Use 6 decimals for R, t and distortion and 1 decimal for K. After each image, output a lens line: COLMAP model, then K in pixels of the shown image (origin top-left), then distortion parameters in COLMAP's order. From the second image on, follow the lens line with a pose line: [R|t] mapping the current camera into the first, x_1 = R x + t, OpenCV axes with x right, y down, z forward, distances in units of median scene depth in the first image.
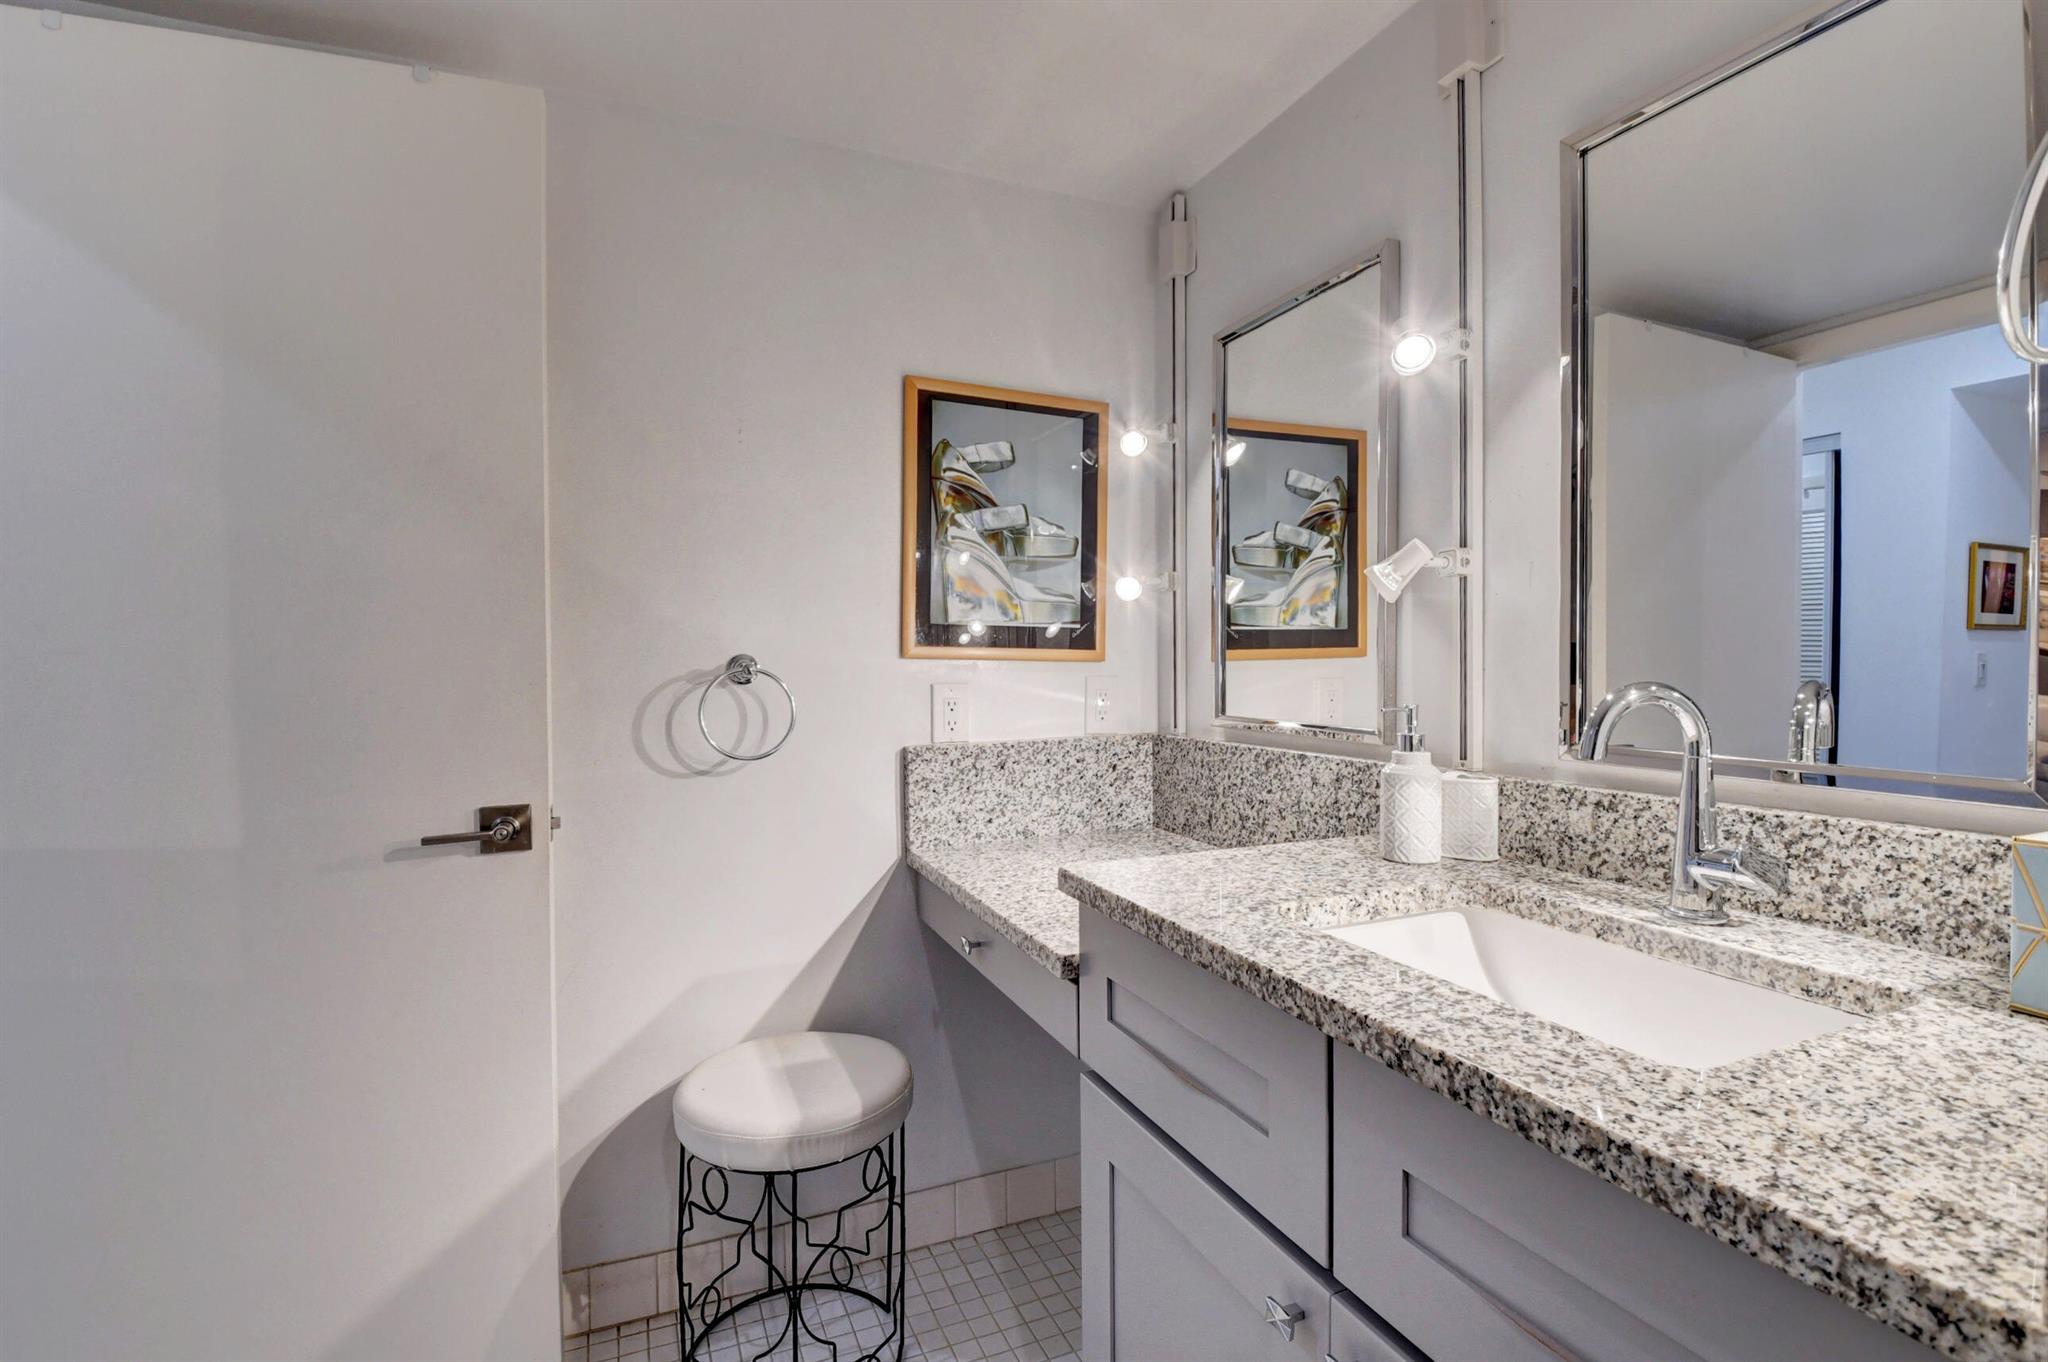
lens RADIAL K [[949.2, 0, 1021.8], [0, 949.2, 684.8], [0, 0, 1]] dist [0.002121, -0.017441]
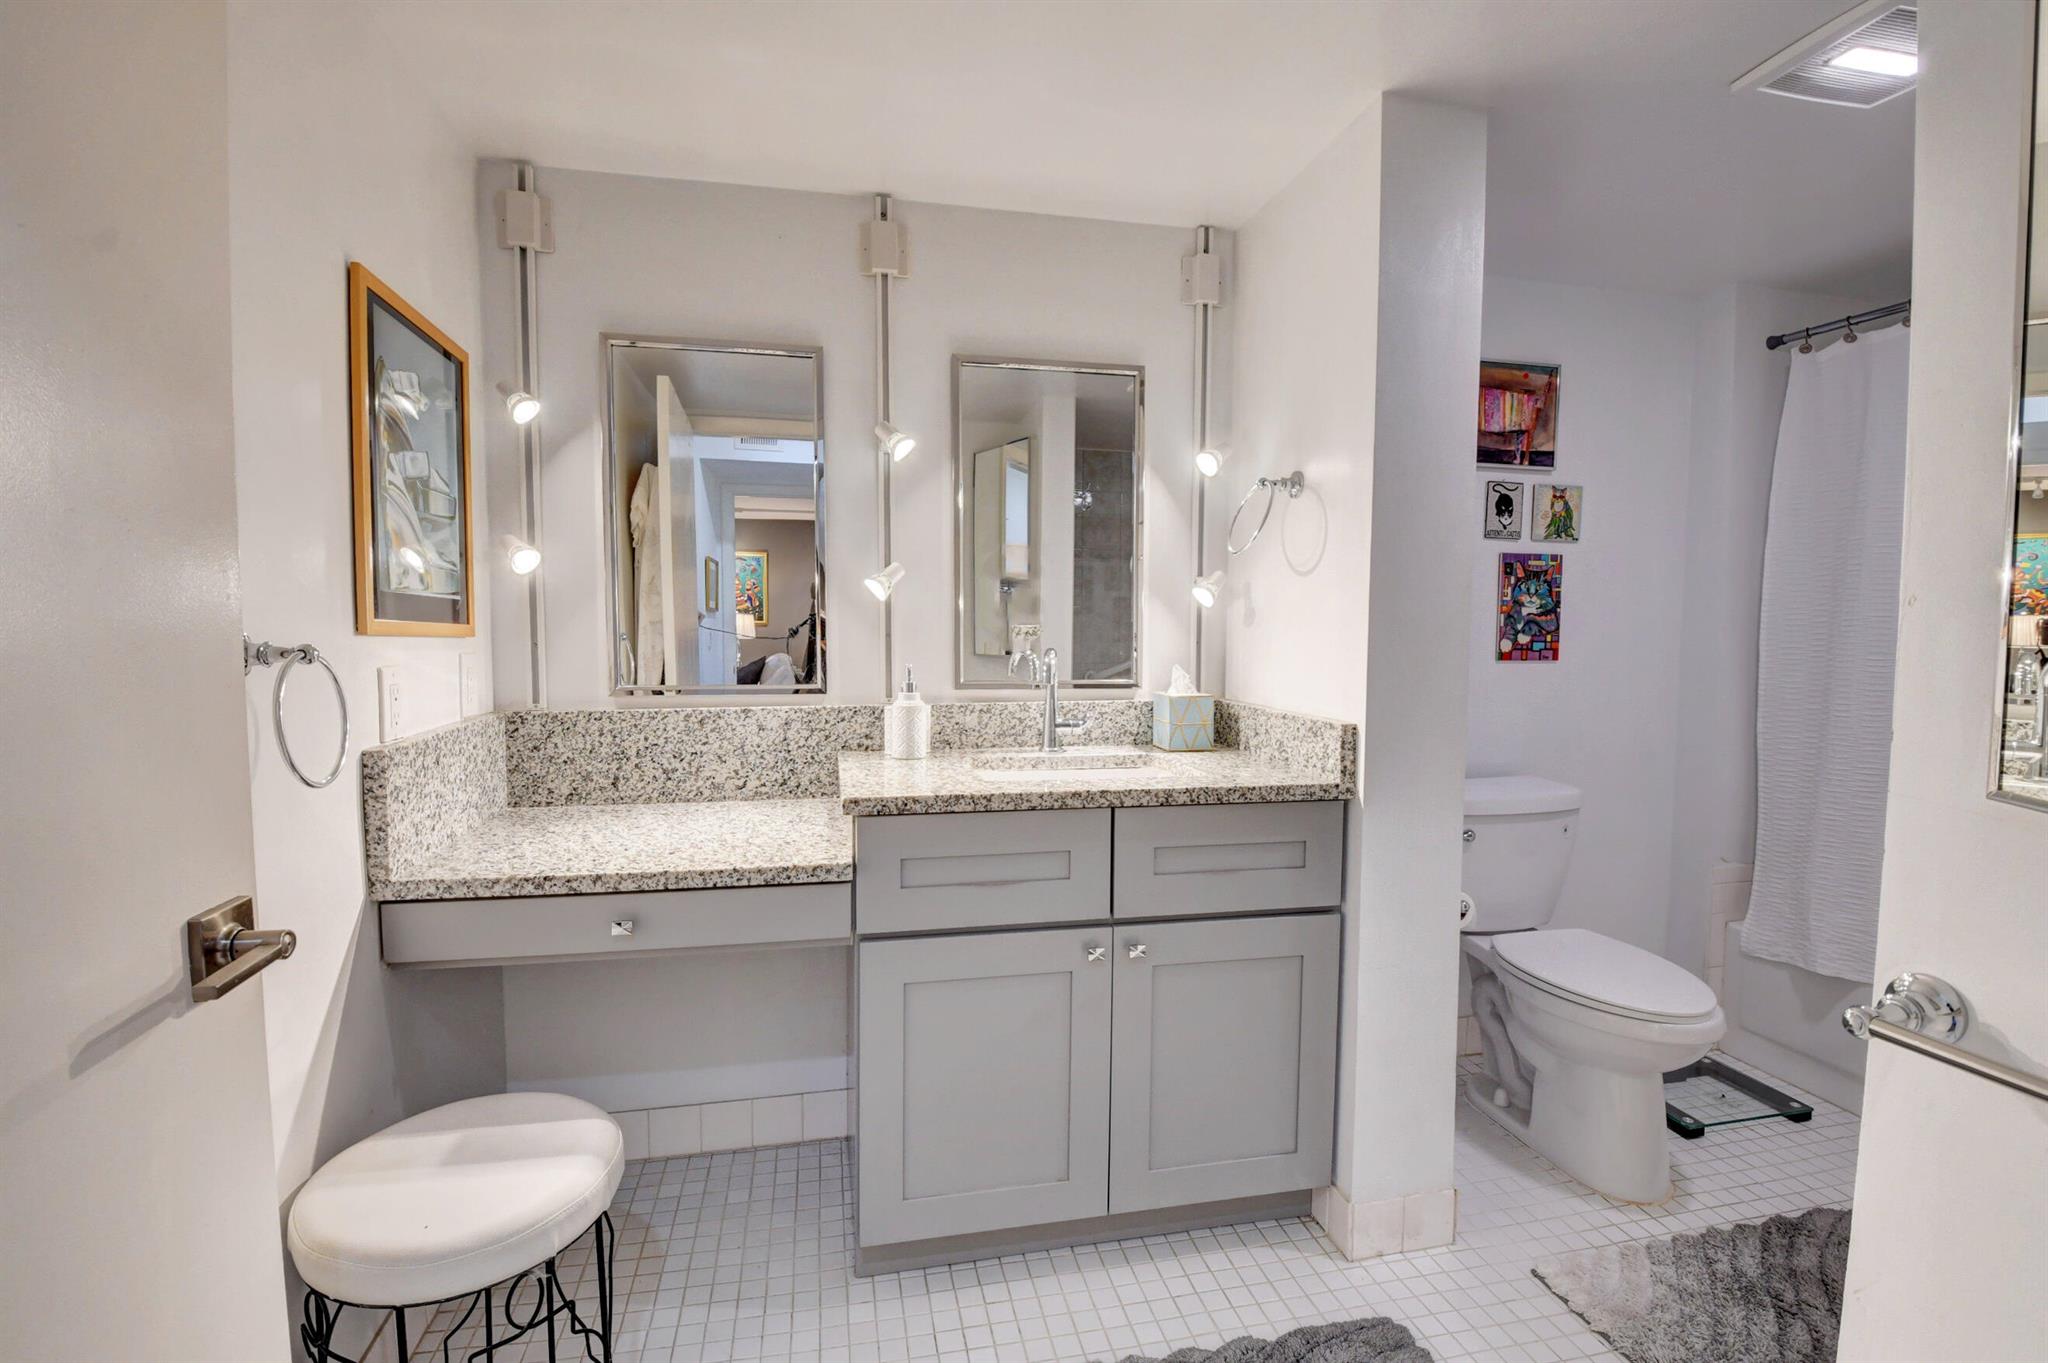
lens RADIAL K [[935.4, 0, 1024.0], [0, 935.4, 681.5], [0, 0, 1]] dist [0.016738, -0.028241]
pose [[0.181196, -0.052656, 0.982036, -0.851328], [0.021114, 0.998544, 0.049646, -0.018683], [-0.983220, 0.011739, 0.182044, 0.377308]]
